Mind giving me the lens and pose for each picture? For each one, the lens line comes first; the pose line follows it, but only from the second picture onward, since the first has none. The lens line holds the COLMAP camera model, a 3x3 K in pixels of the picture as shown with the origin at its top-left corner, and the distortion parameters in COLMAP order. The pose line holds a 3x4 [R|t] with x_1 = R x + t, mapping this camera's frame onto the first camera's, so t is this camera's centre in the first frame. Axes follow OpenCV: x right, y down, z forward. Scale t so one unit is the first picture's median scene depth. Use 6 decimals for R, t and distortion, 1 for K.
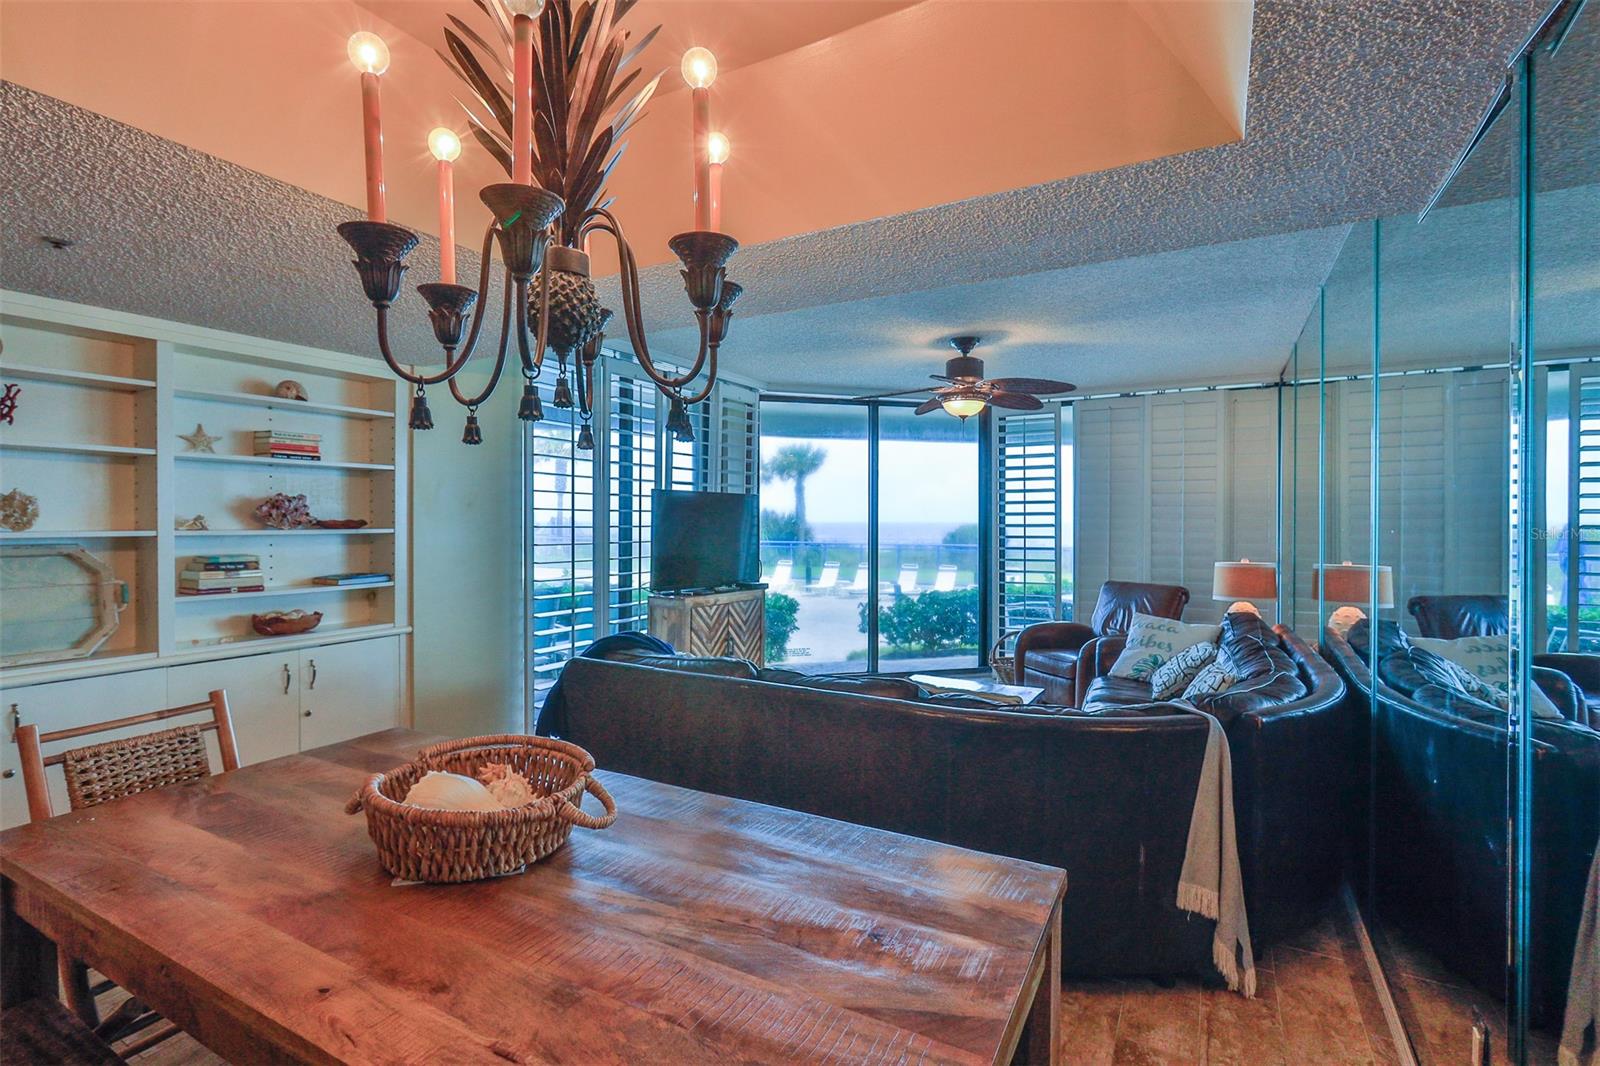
lens RADIAL K [[753.6, 0, 796.4], [0, 753.6, 523.6], [0, 0, 1]] dist [-0.000945, -0.000015]
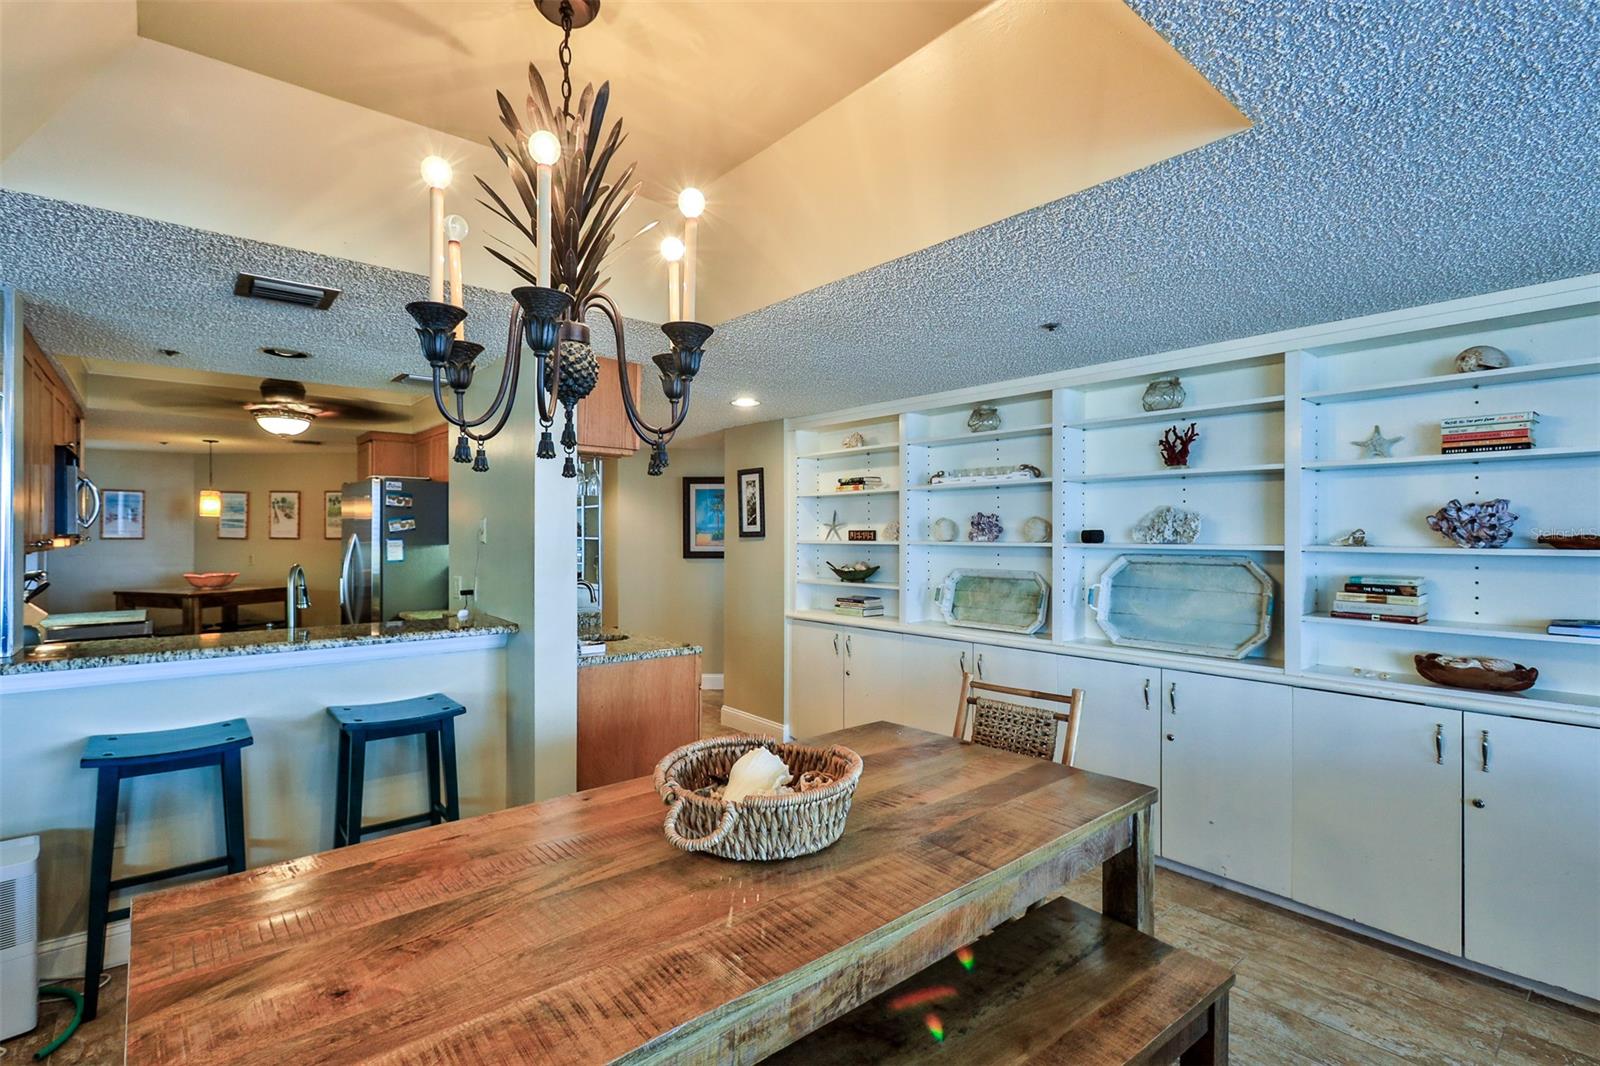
lens RADIAL K [[753.6, 0, 792.4], [0, 753.6, 531.5], [0, 0, 1]] dist [-0.000945, -0.000015]
pose [[-0.353040, -0.004739, -0.935596, 0.276477], [-0.008409, 0.999963, -0.001892, -0.001401], [0.935570, 0.007199, -0.353067, 0.682471]]
